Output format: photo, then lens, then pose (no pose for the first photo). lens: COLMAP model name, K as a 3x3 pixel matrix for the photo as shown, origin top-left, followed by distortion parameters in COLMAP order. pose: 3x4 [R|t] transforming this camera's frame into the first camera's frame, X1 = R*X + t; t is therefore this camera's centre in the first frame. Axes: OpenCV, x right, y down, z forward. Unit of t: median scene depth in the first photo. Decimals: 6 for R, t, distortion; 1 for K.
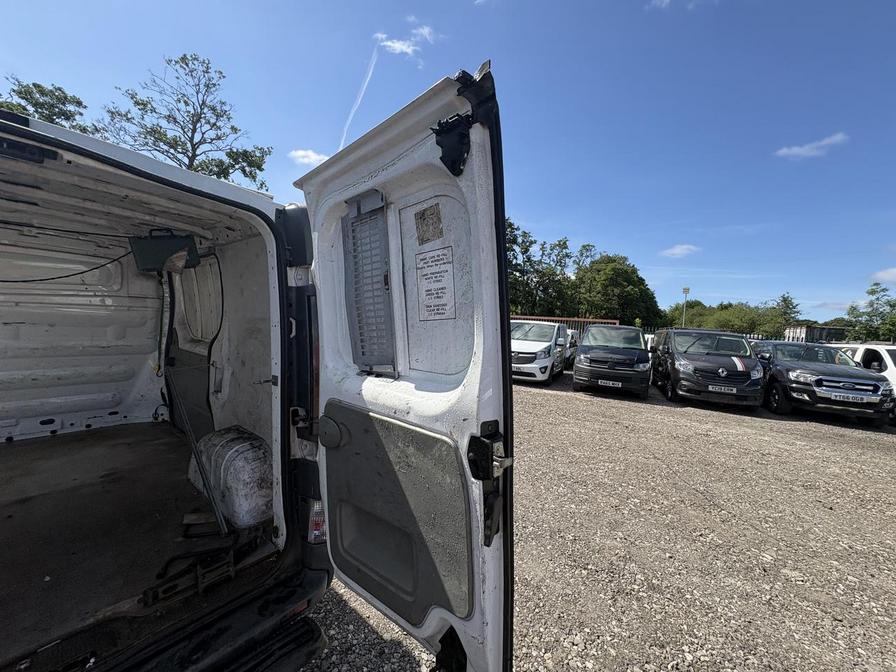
lens RADIAL K [[357.4, 0, 446.8], [0, 357.4, 335.3], [0, 0, 1]] dist [0.003691, -0.001191]
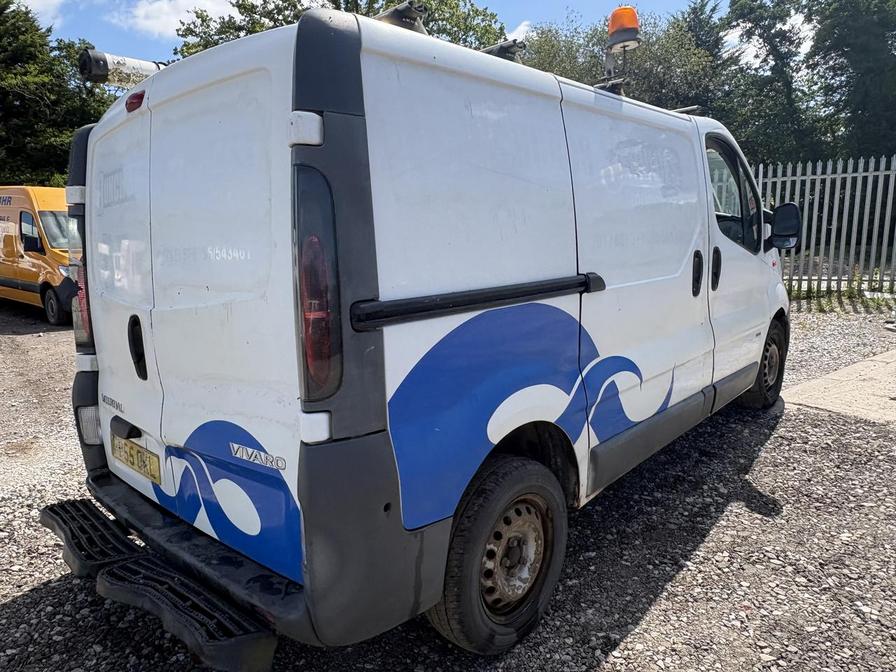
lens RADIAL K [[599.7, 0, 447.3], [0, 599.7, 338.1], [0, 0, 1]] dist [-0.001906, 0.005527]
pose [[-0.045172, 0.111559, -0.992731, 0.331534], [0.003986, 0.993757, 0.111493, 0.032512], [0.998971, 0.001079, -0.045335, 0.656521]]
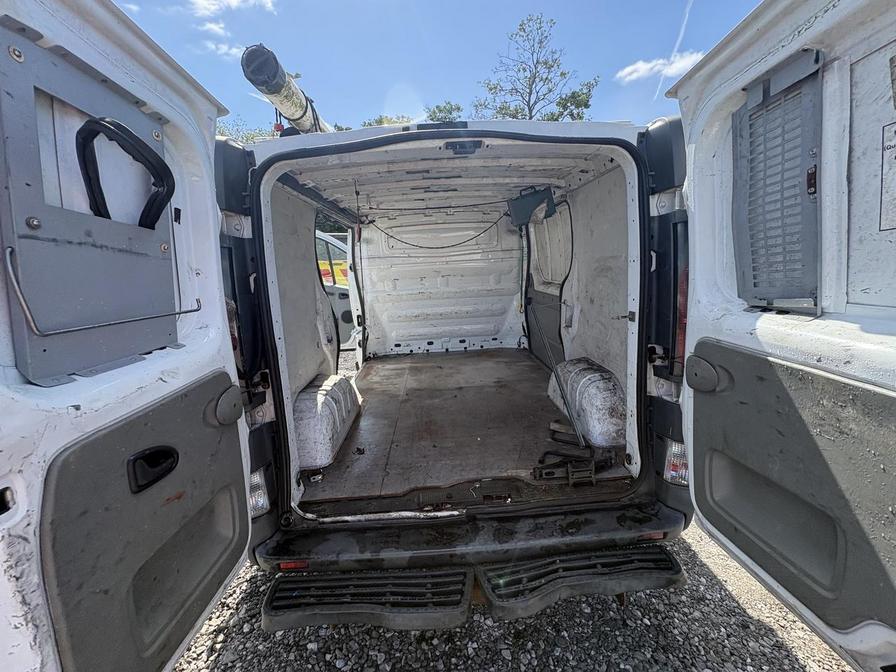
lens RADIAL K [[357.4, 0, 450.6], [0, 357.4, 334.5], [0, 0, 1]] dist [0.003691, -0.001191]
pose [[0.669716, 0.068062, -0.739491, -0.038135], [0.049487, 0.989487, 0.135889, 0.007386], [0.740966, -0.127602, 0.659308, -0.022529]]
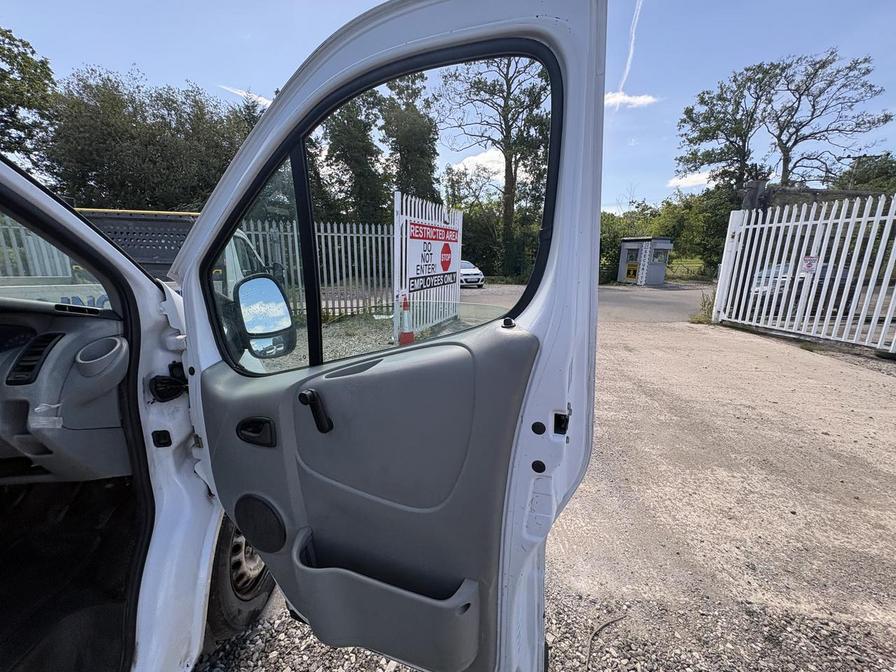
lens RADIAL K [[357.4, 0, 448.1], [0, 357.4, 339.7], [0, 0, 1]] dist [0.003691, -0.001191]
pose [[0.693453, 0.095971, -0.714081, -0.653960], [0.023638, 0.987525, 0.155677, -0.102630], [0.720114, -0.124834, 0.682534, 1.290080]]
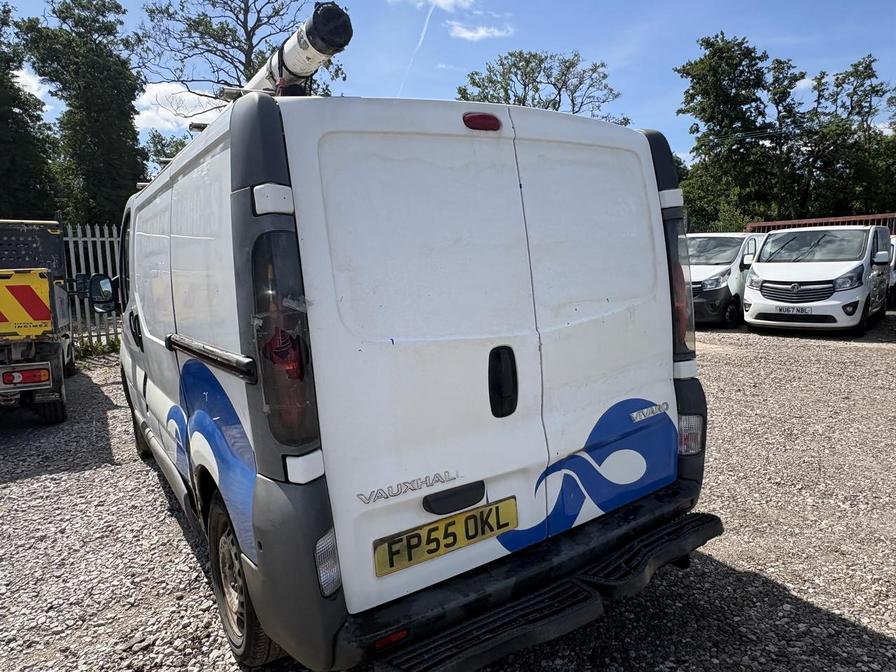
lens RADIAL K [[599.7, 0, 453.2], [0, 599.7, 334.1], [0, 0, 1]] dist [-0.001906, 0.005527]
pose [[0.954400, -0.069643, -0.290293, -0.244339], [0.095017, 0.992704, 0.074232, 0.016092], [0.283005, -0.098430, 0.954054, -0.428478]]
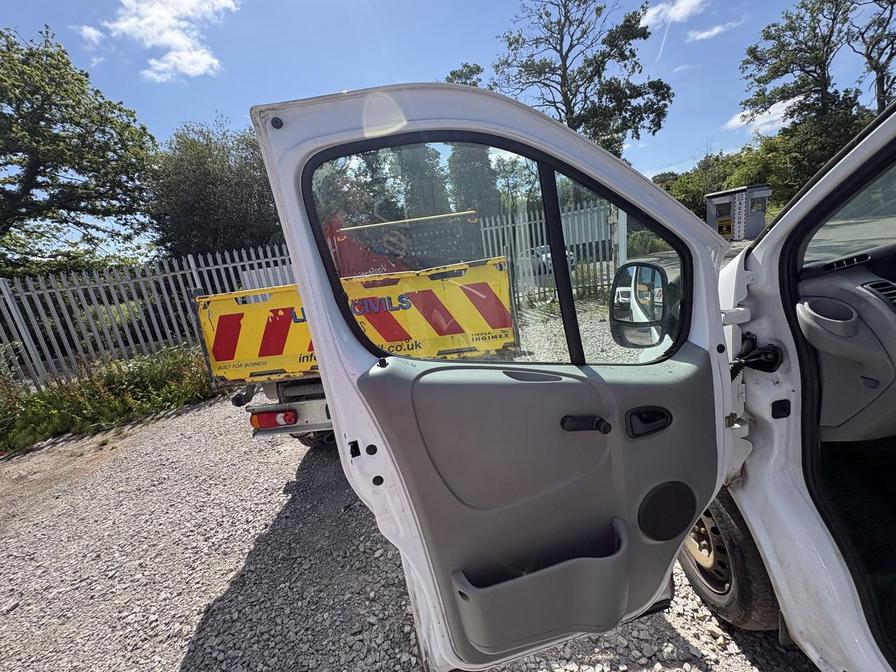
lens RADIAL K [[357.4, 0, 447.3], [0, 357.4, 336.6], [0, 0, 1]] dist [0.003691, -0.001191]
pose [[0.631454, -0.002465, -0.775410, -1.470813], [0.177049, 0.974038, 0.141084, -0.131317], [0.754930, -0.226373, 0.615496, 0.408788]]
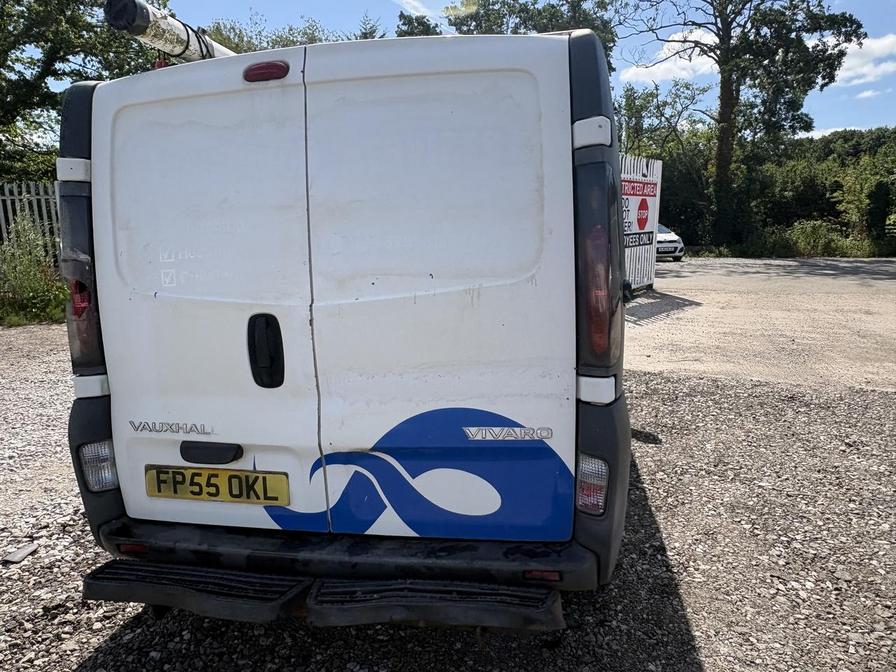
lens RADIAL K [[599.7, 0, 451.3], [0, 599.7, 328.0], [0, 0, 1]] dist [-0.001906, 0.005527]
pose [[0.483745, 0.071826, -0.872257, 0.272281], [0.025246, 0.995067, 0.095940, 0.043900], [0.874845, -0.068432, 0.479546, 0.102245]]
